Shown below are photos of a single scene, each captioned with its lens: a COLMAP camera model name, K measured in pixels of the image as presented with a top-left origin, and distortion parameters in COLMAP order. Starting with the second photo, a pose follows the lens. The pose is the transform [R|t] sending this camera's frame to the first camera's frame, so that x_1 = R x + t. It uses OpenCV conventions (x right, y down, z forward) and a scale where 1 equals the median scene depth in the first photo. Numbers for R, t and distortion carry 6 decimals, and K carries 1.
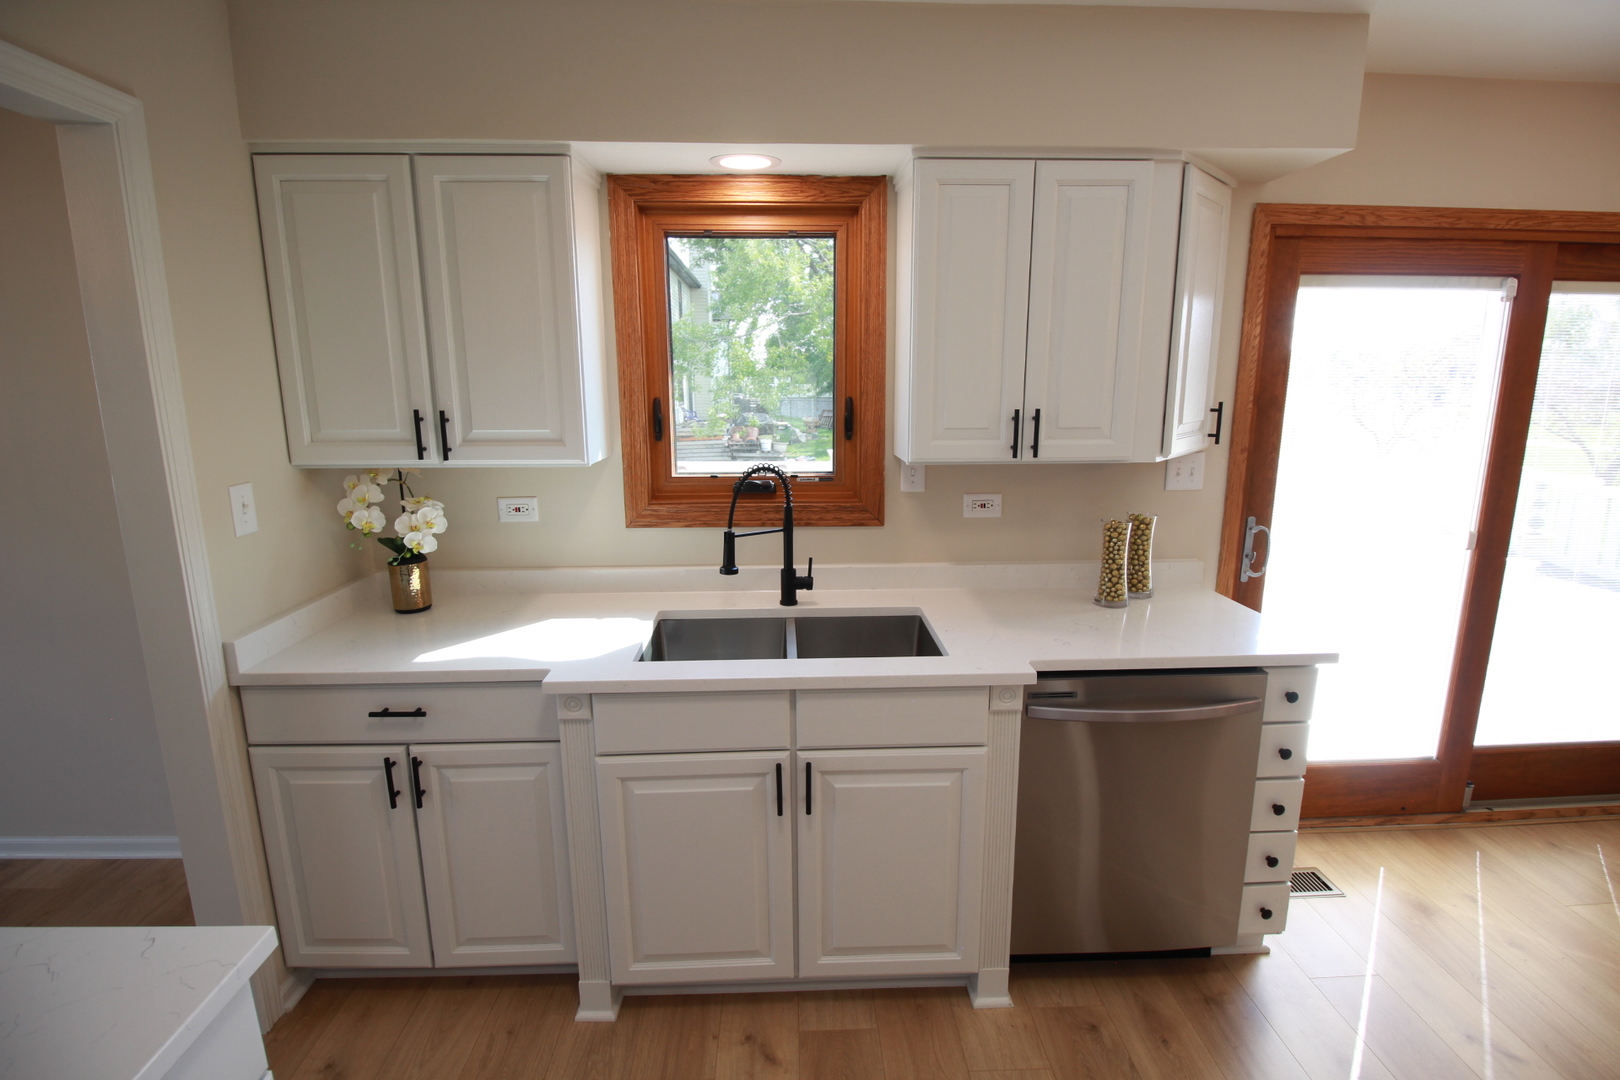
lens RADIAL K [[748.3, 0, 809.6], [0, 748.3, 527.5], [0, 0, 1]] dist [-0.004162, -0.011014]
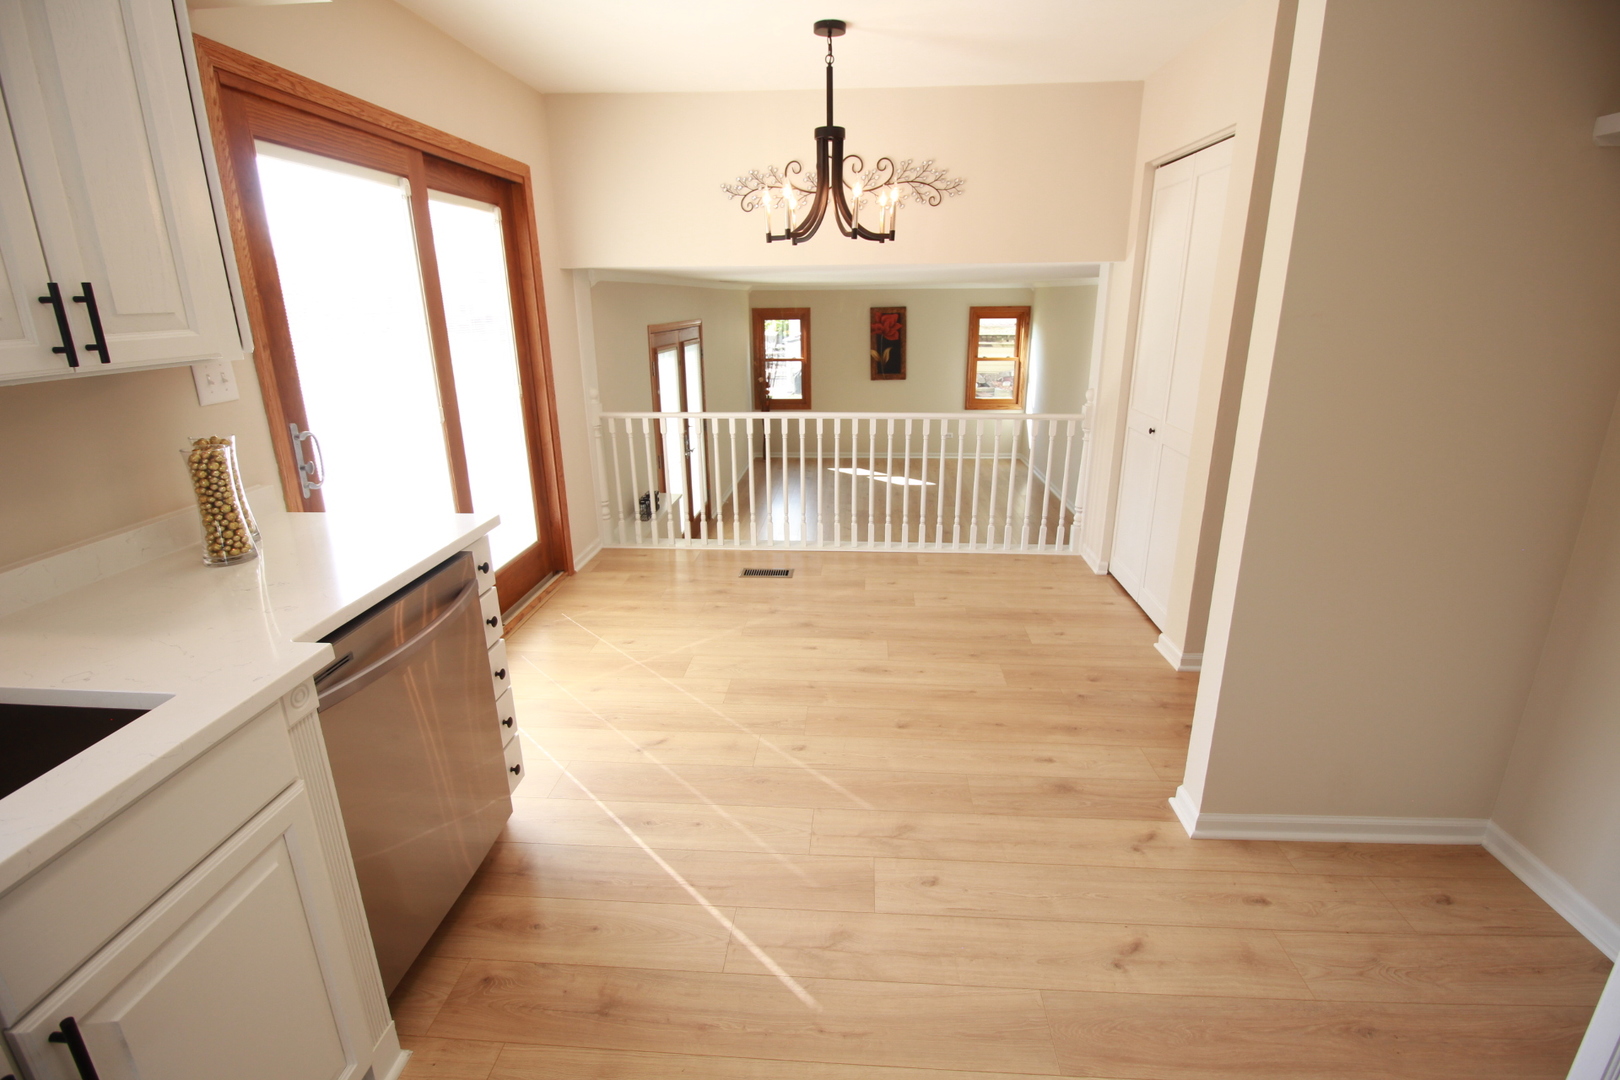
lens RADIAL K [[748.3, 0, 809.6], [0, 748.3, 527.5], [0, 0, 1]] dist [-0.004162, -0.011014]
pose [[0.099479, -0.286805, 0.952810, -0.240683], [0.201244, 0.943570, 0.263013, -0.007560], [-0.974477, 0.165583, 0.151583, 0.325141]]
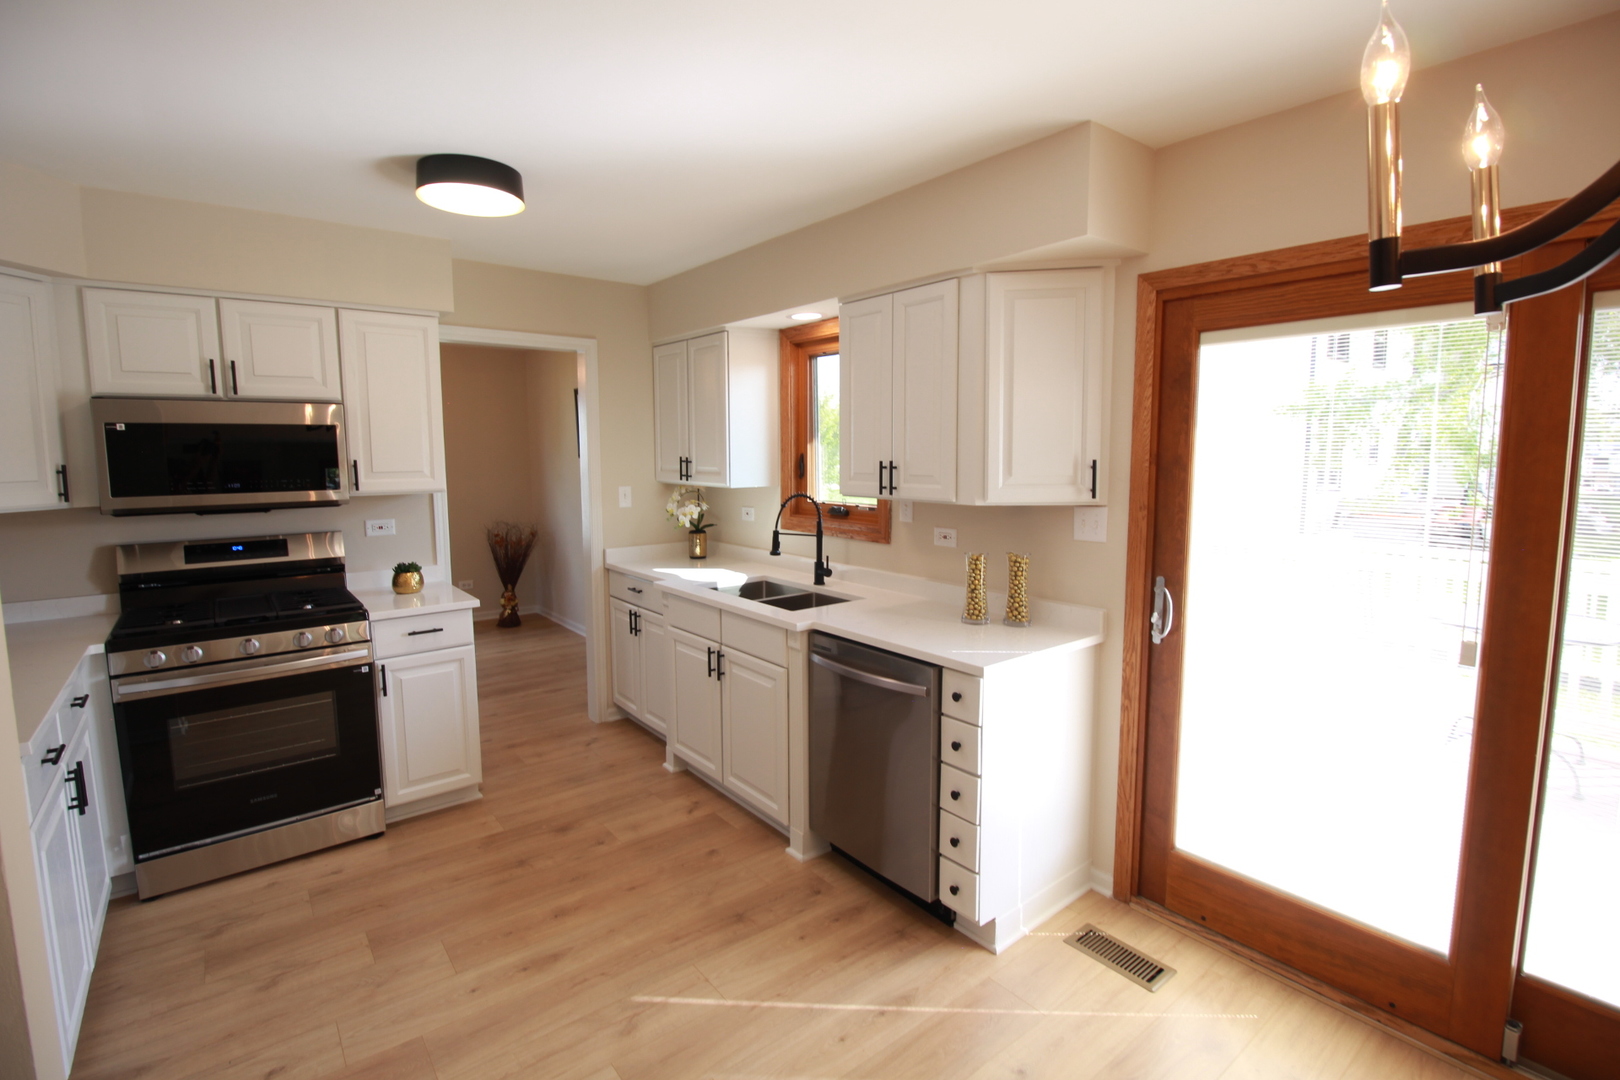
lens RADIAL K [[748.3, 0, 809.6], [0, 748.3, 527.5], [0, 0, 1]] dist [-0.004162, -0.011014]
pose [[0.595148, 0.086428, -0.798955, 1.217143], [-0.155257, 0.987835, -0.008792, 0.002274], [0.788476, 0.129276, 0.601326, 0.037738]]
